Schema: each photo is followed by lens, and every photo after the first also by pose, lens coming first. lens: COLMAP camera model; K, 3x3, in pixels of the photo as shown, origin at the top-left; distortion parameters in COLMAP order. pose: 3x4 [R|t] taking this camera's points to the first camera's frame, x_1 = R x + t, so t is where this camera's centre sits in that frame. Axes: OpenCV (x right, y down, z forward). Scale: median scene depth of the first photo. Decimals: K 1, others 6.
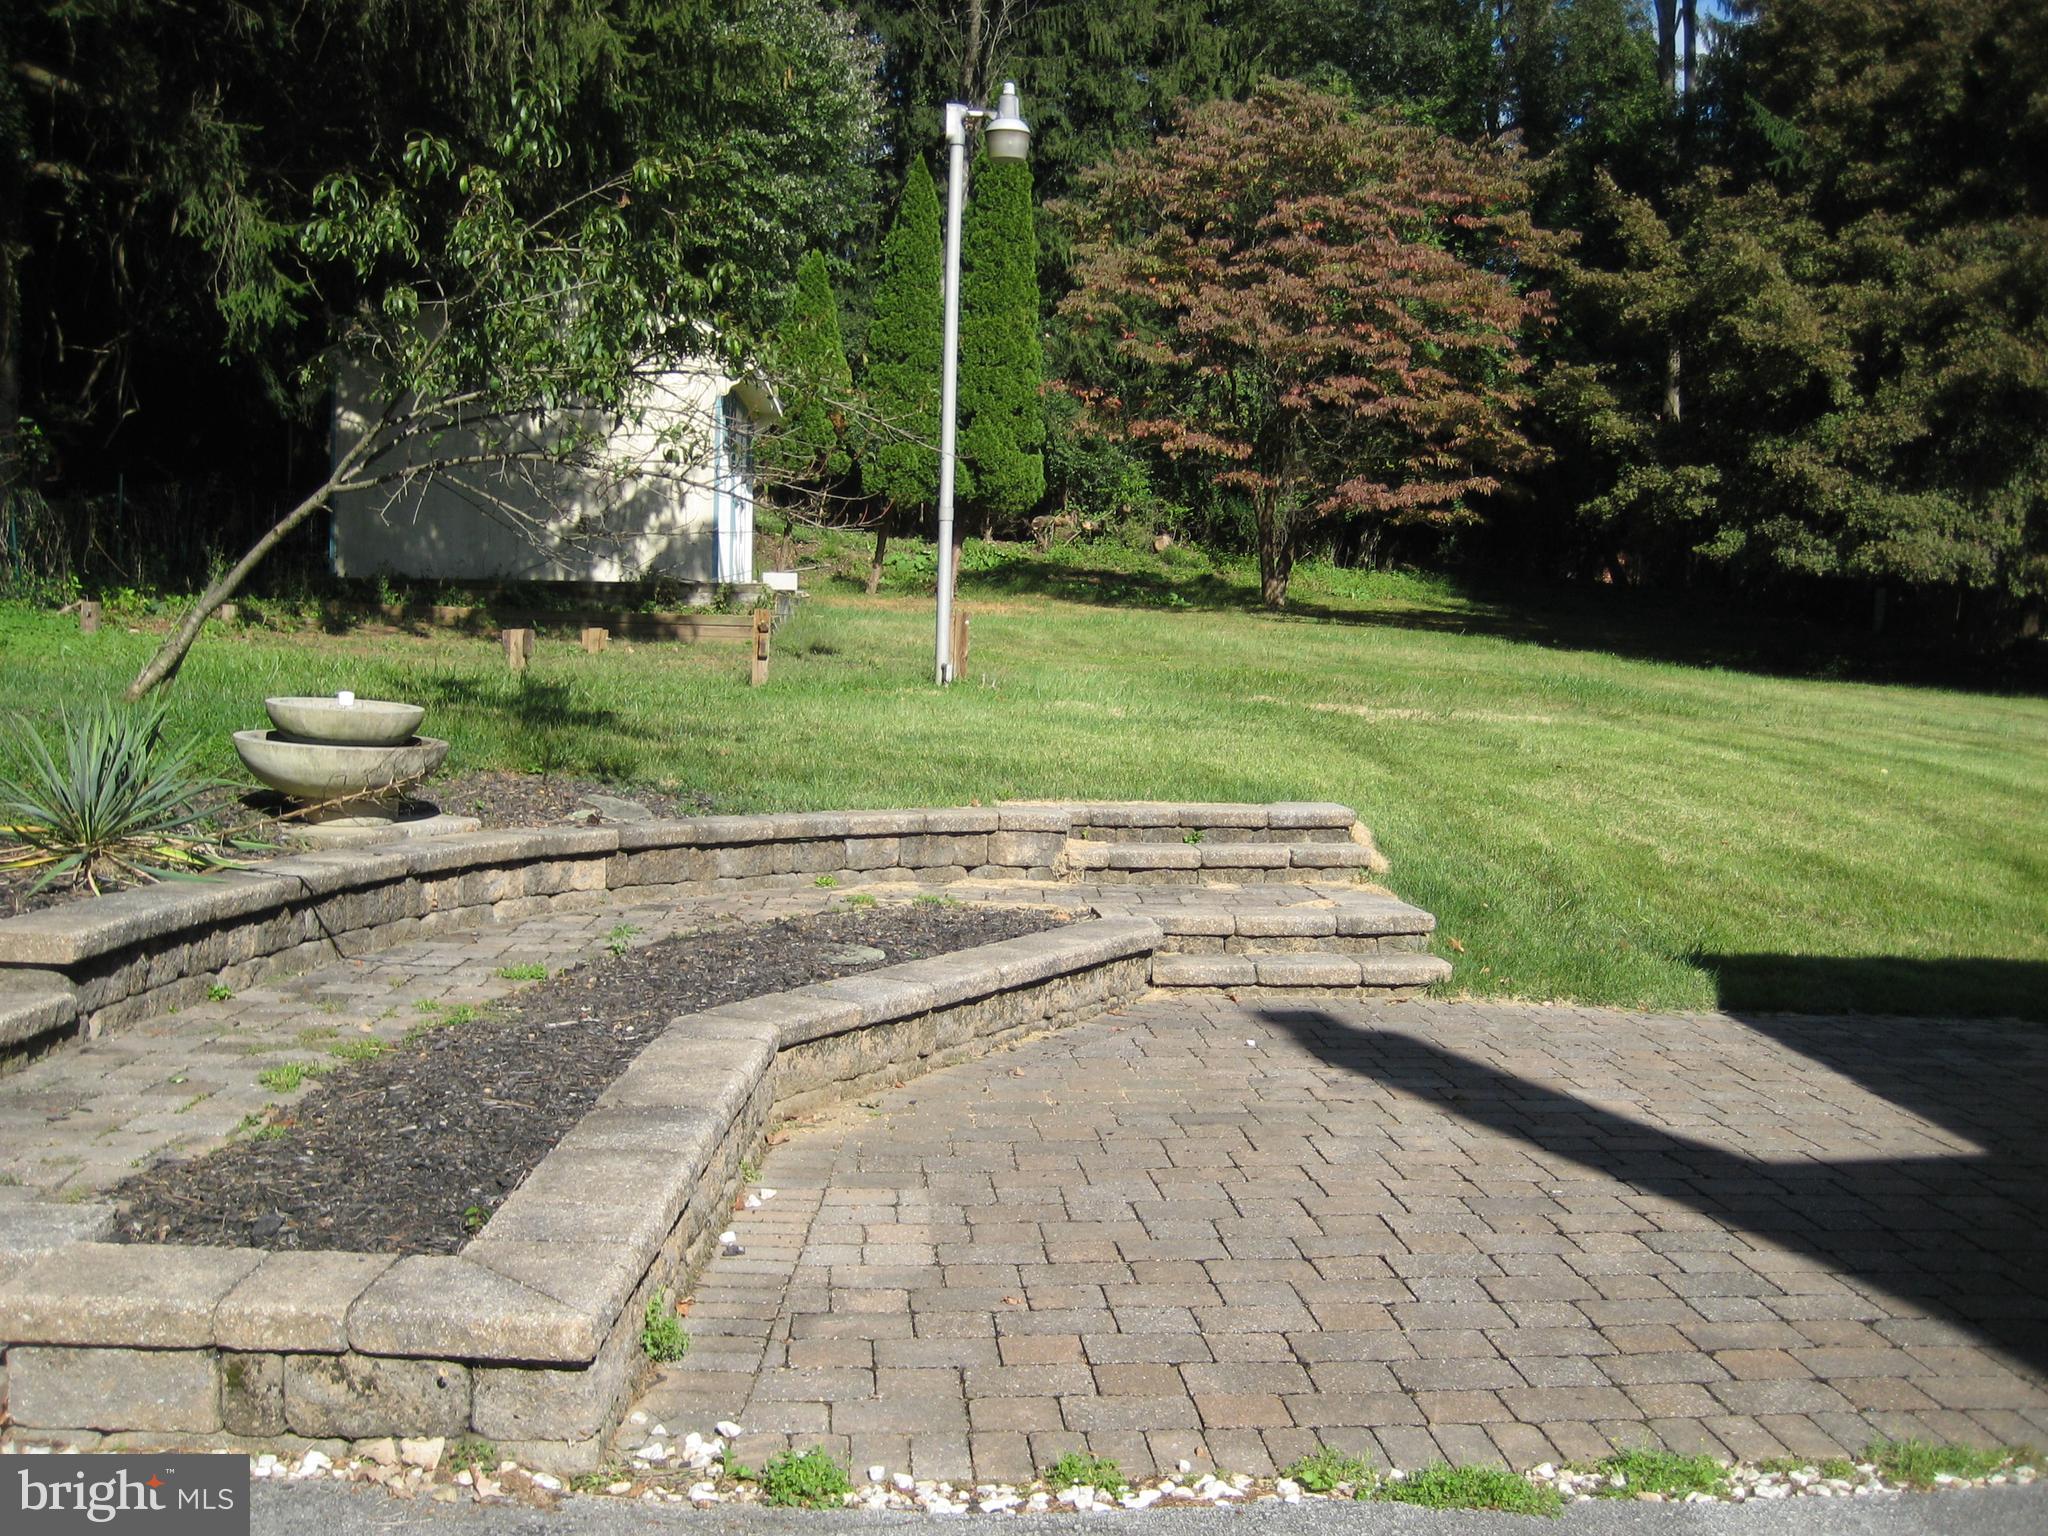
lens RADIAL K [[2138.2, 0, 1024.0], [0, 2138.2, 768.0], [0, 0, 1]] dist [-0.166114, 0.230167]
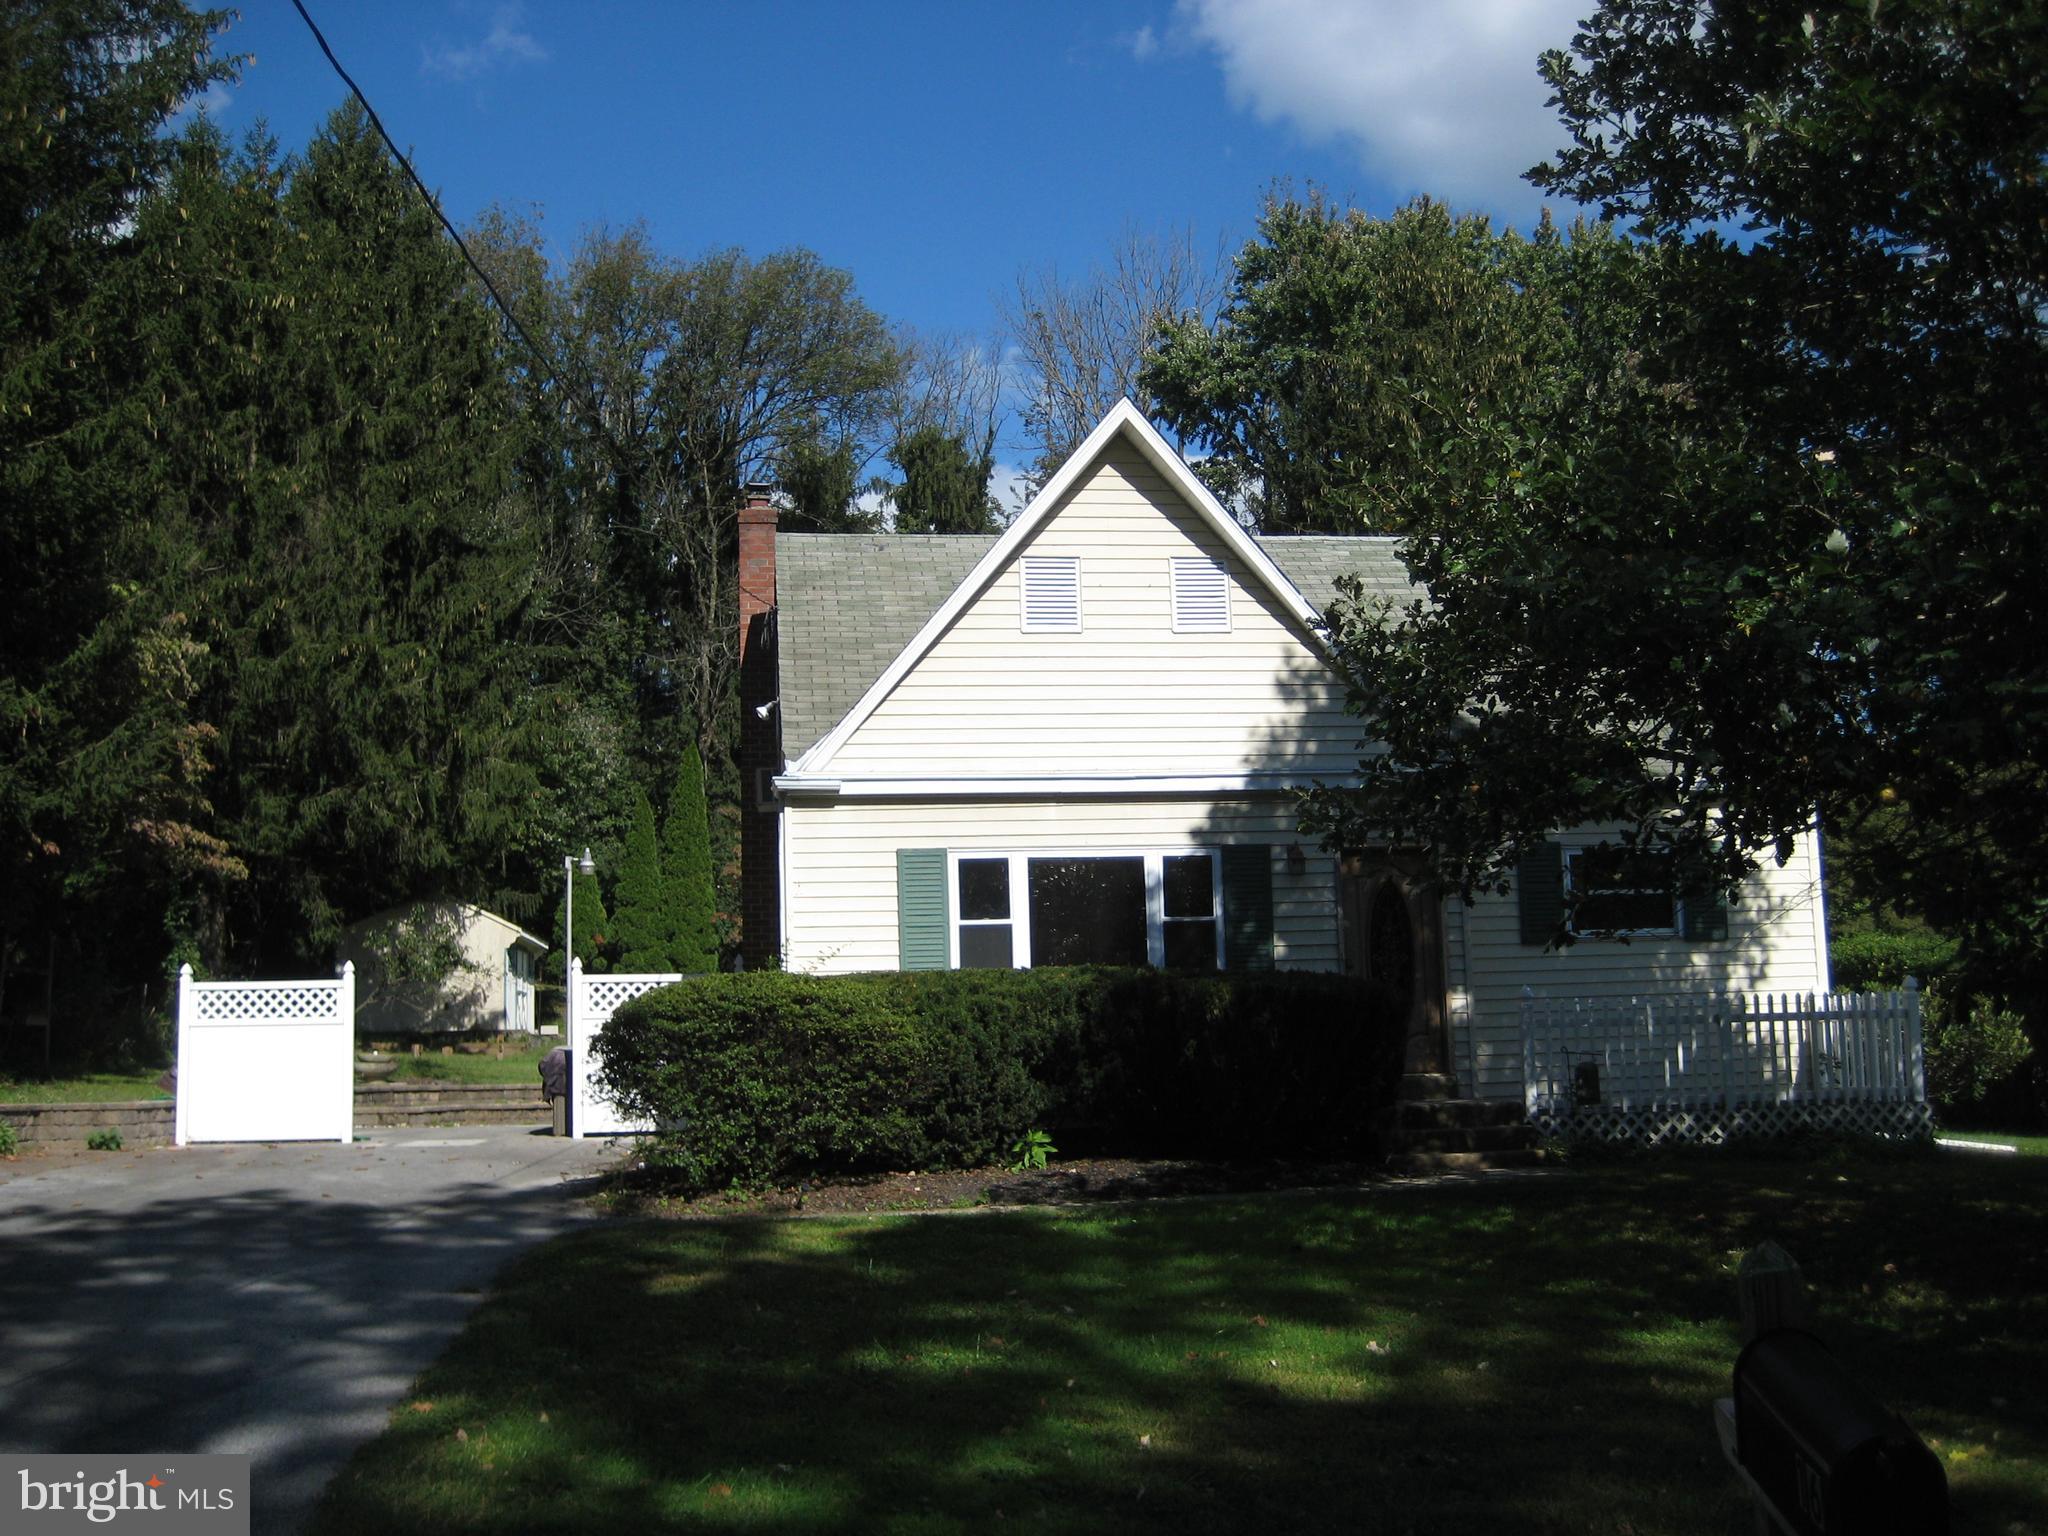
lens RADIAL K [[2138.2, 0, 1024.0], [0, 2138.2, 768.0], [0, 0, 1]] dist [-0.166114, 0.230167]
pose [[0.998069, -0.037740, 0.049340, 0.447589], [0.047246, 0.976882, -0.208492, 0.198247], [-0.040331, 0.210421, 0.976779, -1.868773]]
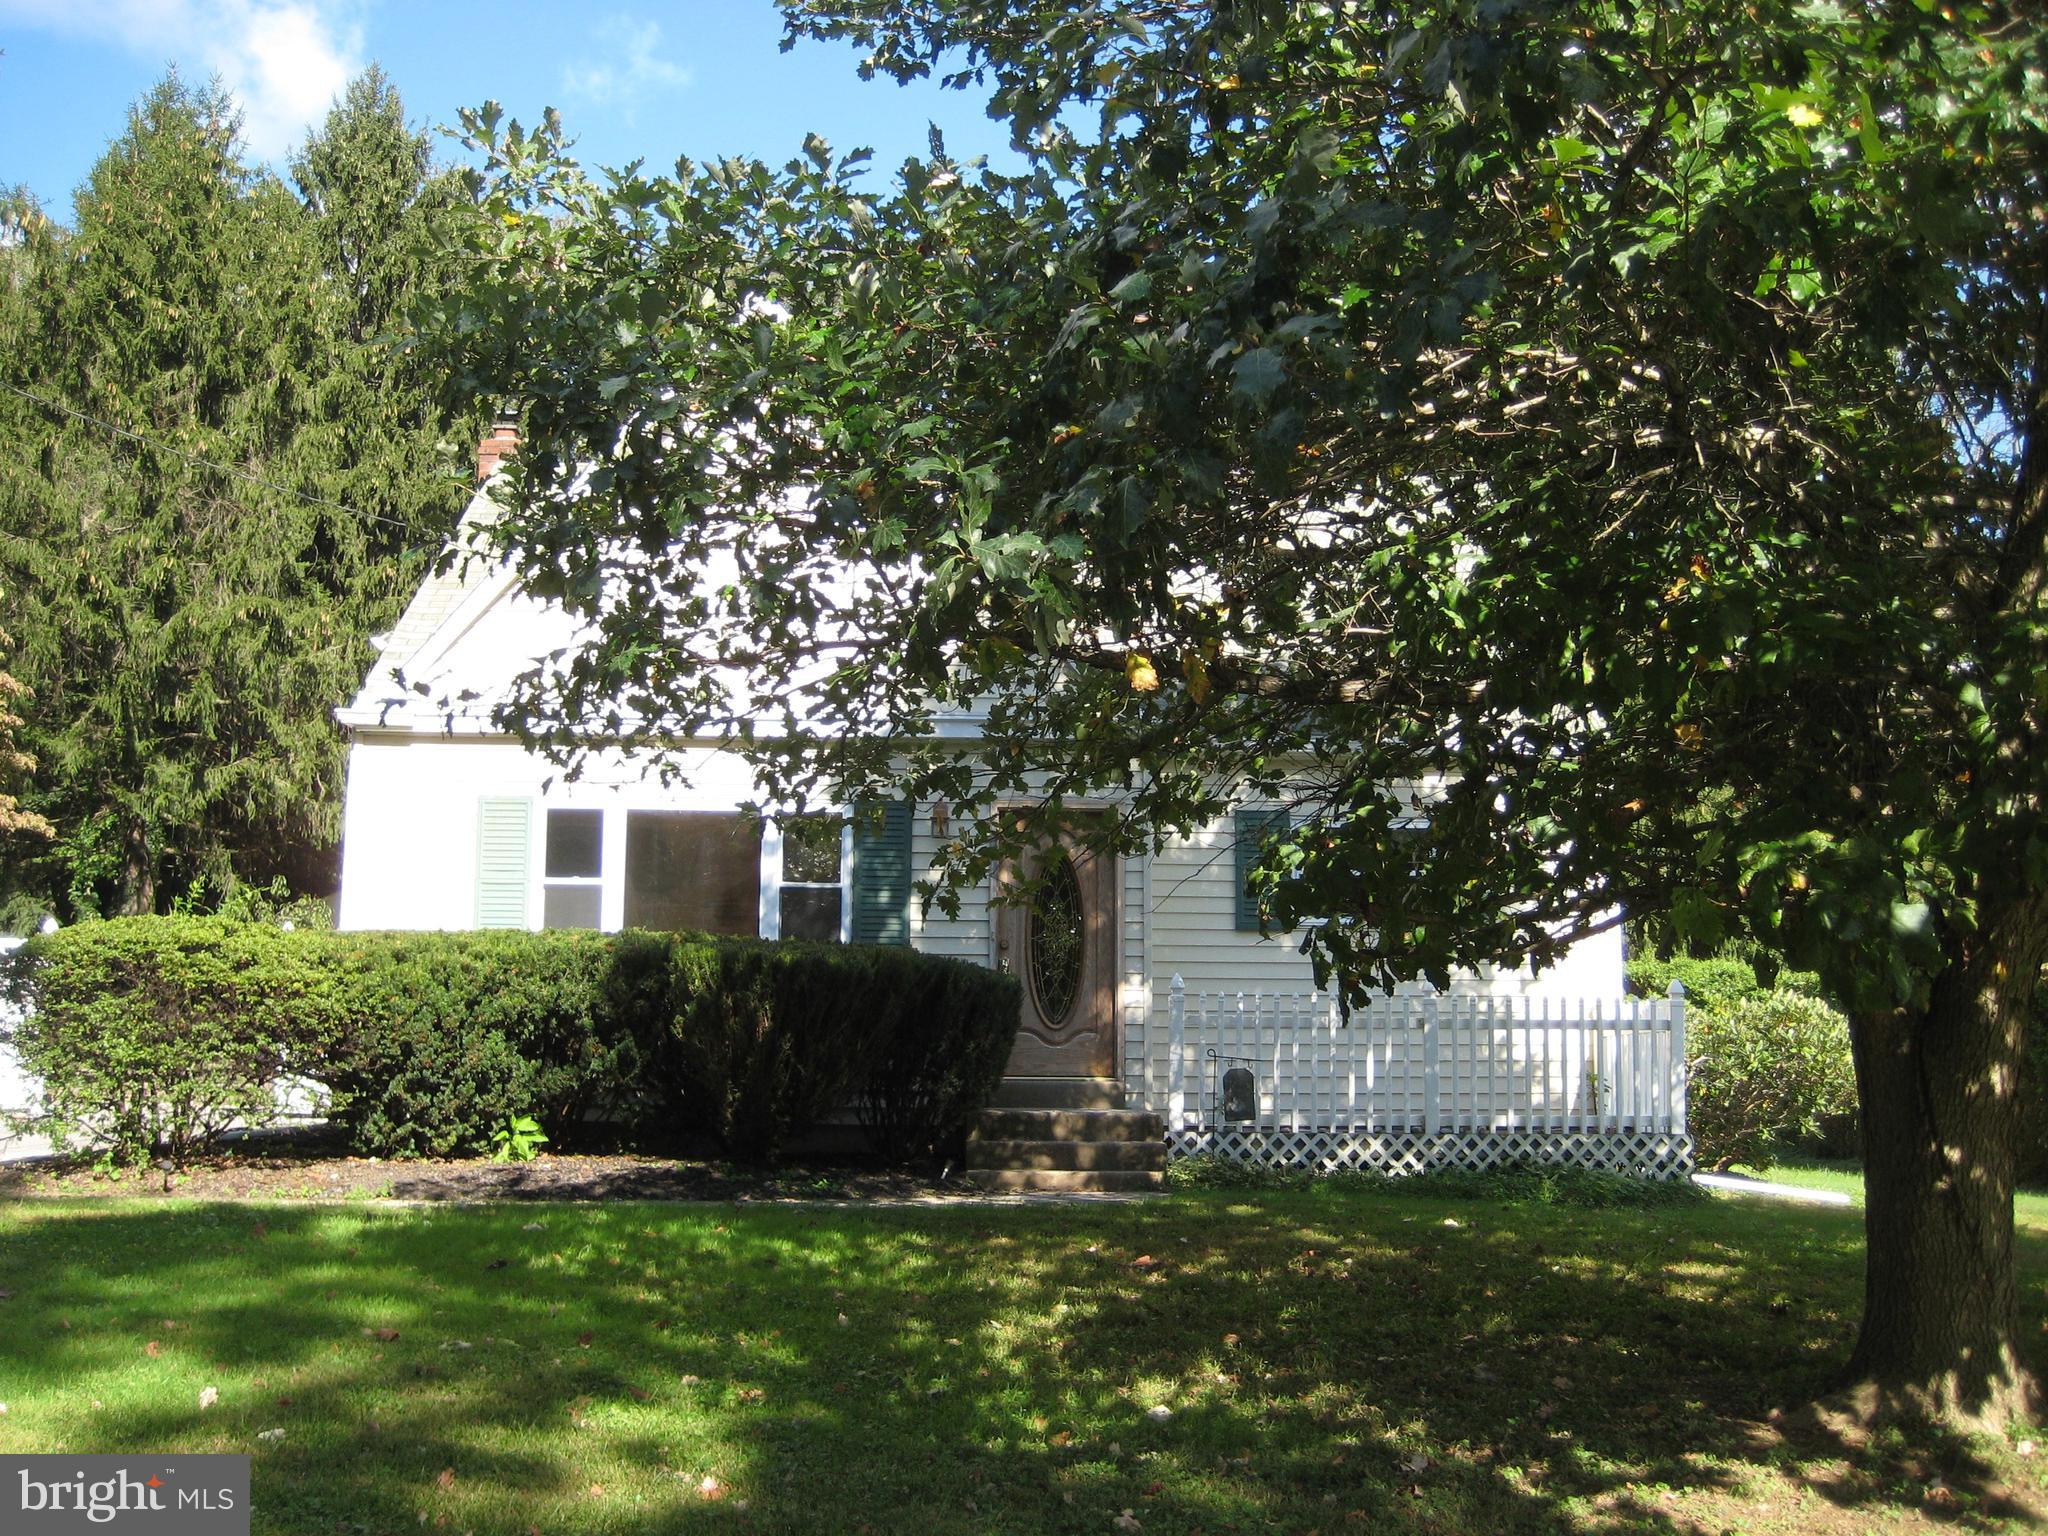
lens RADIAL K [[2138.2, 0, 1024.0], [0, 2138.2, 768.0], [0, 0, 1]] dist [-0.166114, 0.230167]
pose [[0.998740, -0.015953, -0.047590, 0.792556], [0.005075, 0.975383, -0.220458, 0.209103], [0.049935, 0.219938, 0.974235, -1.667438]]
